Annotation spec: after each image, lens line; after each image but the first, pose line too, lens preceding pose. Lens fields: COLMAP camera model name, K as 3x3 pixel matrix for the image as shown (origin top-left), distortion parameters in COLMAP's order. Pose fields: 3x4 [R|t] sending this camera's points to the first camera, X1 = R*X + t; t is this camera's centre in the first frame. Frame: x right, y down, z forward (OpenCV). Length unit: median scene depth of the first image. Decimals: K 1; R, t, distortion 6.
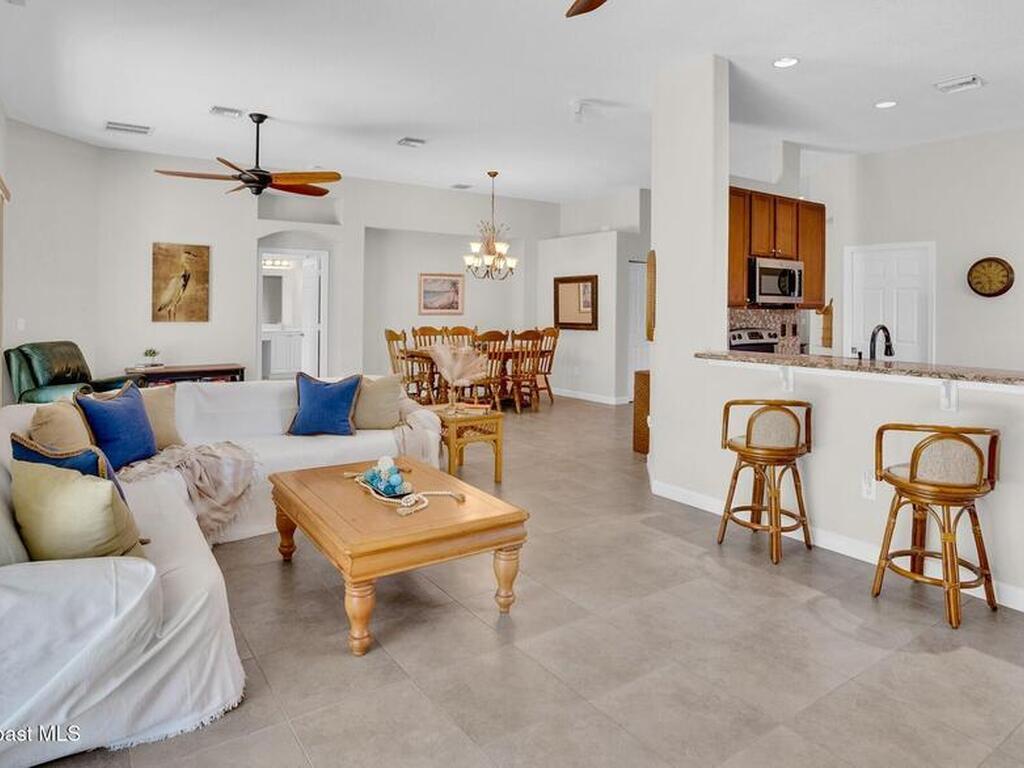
lens RADIAL K [[620.0, 0, 499.6], [0, 620.0, 312.7], [0, 0, 1]] dist [-0.026270, -0.002473]
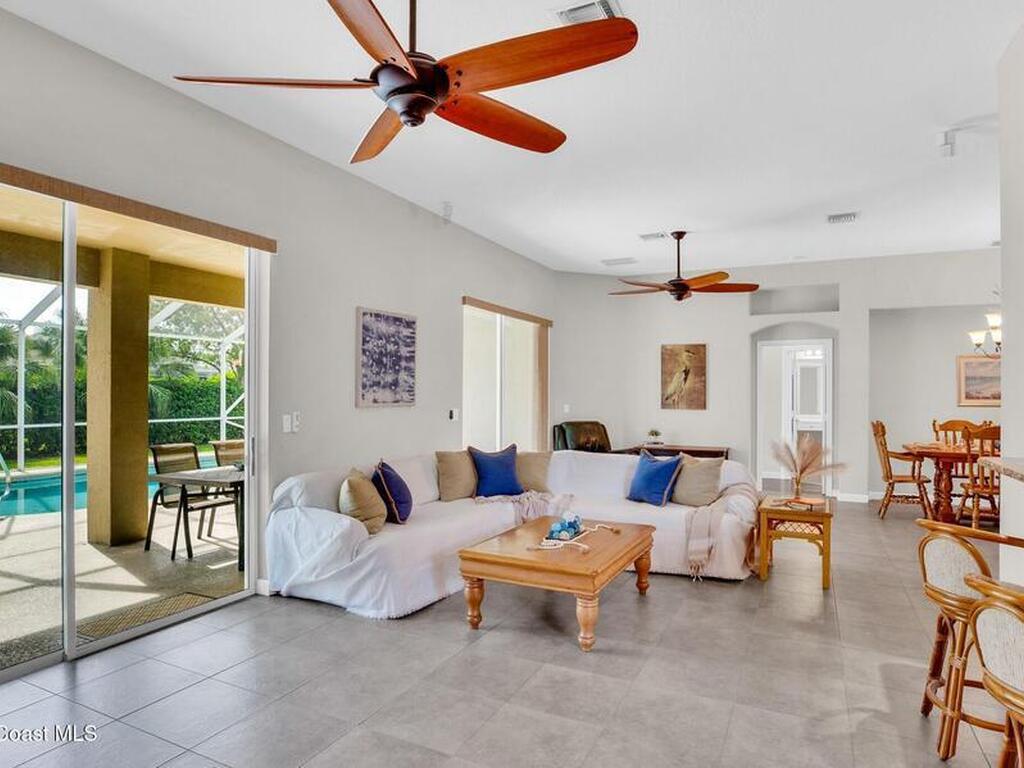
lens RADIAL K [[620.0, 0, 512.0], [0, 620.0, 389.5], [0, 0, 1]] dist [-0.026270, -0.002473]
pose [[0.511529, -0.013228, -0.859164, 0.351788], [-0.008996, 0.999744, -0.020748, 0.004541], [0.859219, 0.018342, 0.511279, 0.099867]]
